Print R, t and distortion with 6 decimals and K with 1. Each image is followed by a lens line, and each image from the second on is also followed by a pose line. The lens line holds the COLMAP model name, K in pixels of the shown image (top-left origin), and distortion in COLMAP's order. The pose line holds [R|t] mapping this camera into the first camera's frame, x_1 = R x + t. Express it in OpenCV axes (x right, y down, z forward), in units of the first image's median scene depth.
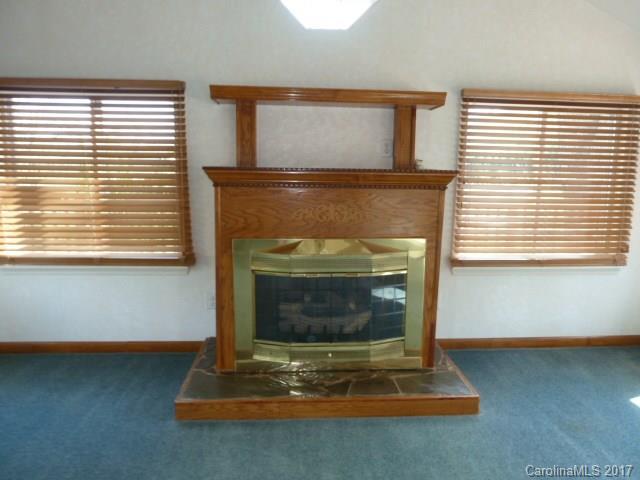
lens RADIAL K [[497.4, 0, 320.0], [0, 497.4, 240.0], [0, 0, 1]] dist [-0.013108, -0.009181]
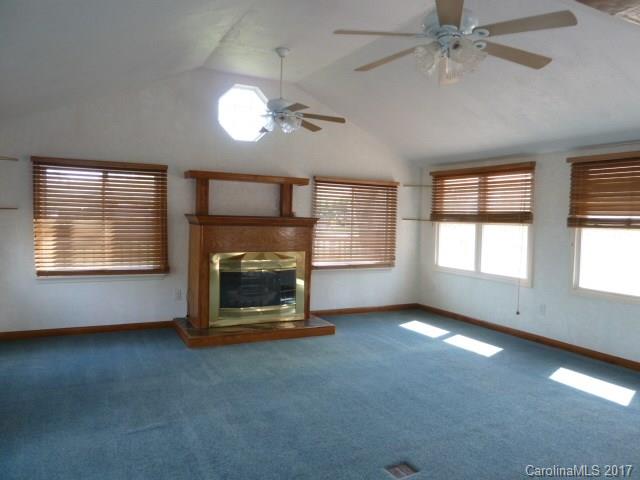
lens RADIAL K [[497.4, 0, 320.0], [0, 497.4, 240.0], [0, 0, 1]] dist [-0.013108, -0.009181]
pose [[0.924506, -0.009328, 0.381053, -0.425267], [0.046600, 0.994967, -0.088705, 0.114389], [-0.378307, 0.099765, 0.920288, -0.750203]]
